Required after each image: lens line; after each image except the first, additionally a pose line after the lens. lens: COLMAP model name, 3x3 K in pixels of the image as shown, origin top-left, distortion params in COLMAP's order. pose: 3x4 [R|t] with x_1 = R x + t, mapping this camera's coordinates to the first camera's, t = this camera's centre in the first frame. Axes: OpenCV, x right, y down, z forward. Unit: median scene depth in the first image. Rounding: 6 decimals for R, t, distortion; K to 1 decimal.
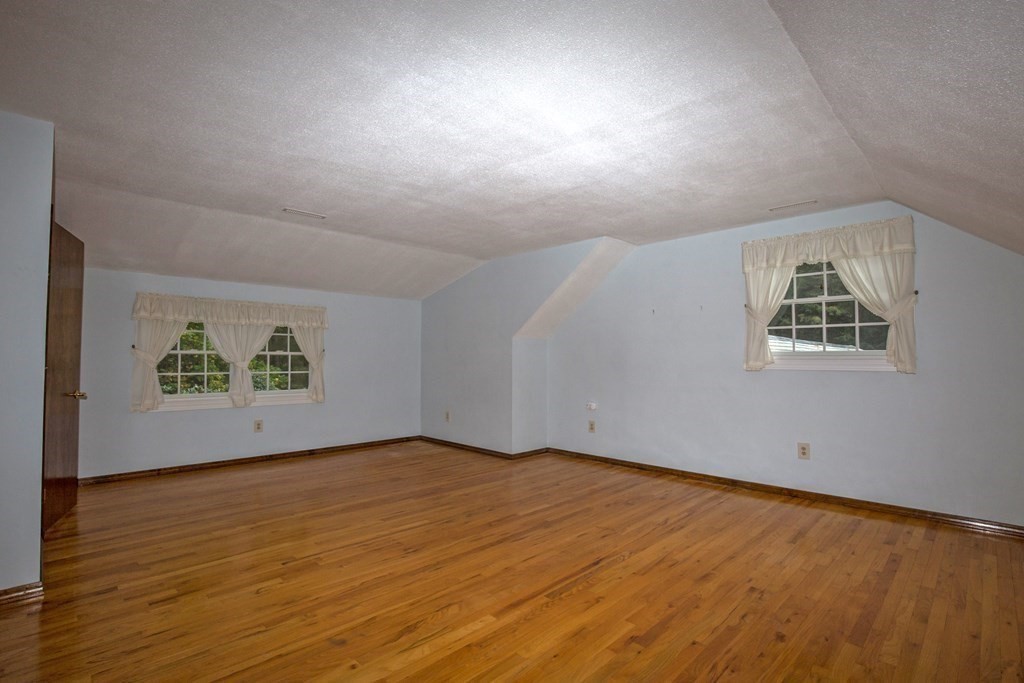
lens RADIAL K [[474.9, 0, 517.4], [0, 474.9, 343.9], [0, 0, 1]] dist [-0.029856, 0.002582]
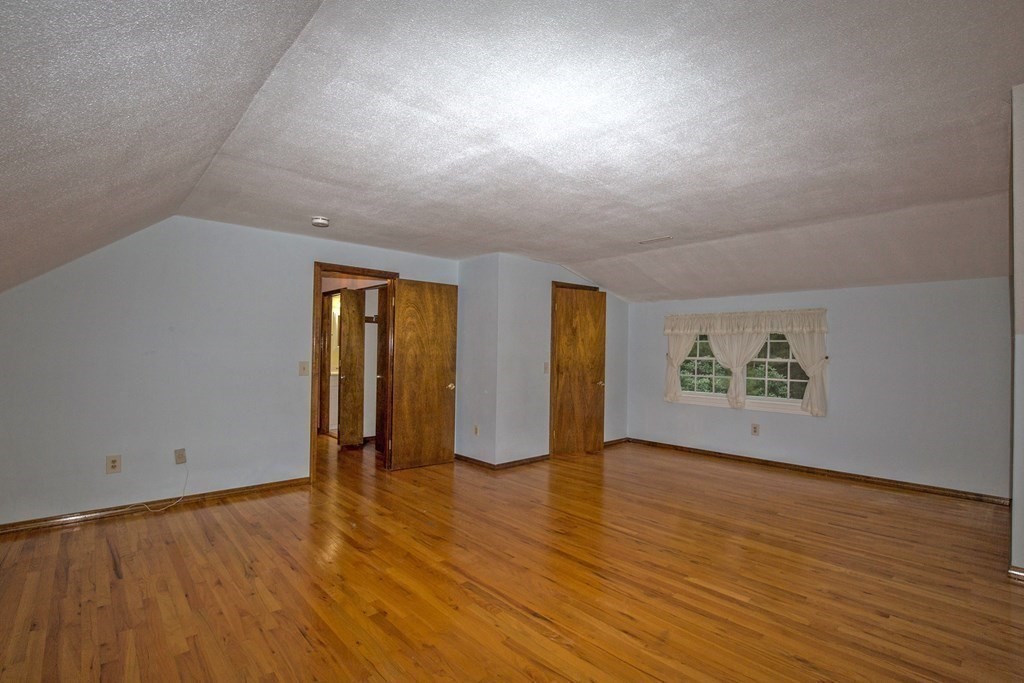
lens RADIAL K [[474.9, 0, 517.3], [0, 474.9, 344.8], [0, 0, 1]] dist [-0.029856, 0.002582]
pose [[-0.034293, -0.018221, -0.999246, 0.760995], [0.017286, 0.999673, -0.018822, -0.005389], [0.999262, -0.017919, -0.033967, 0.744912]]
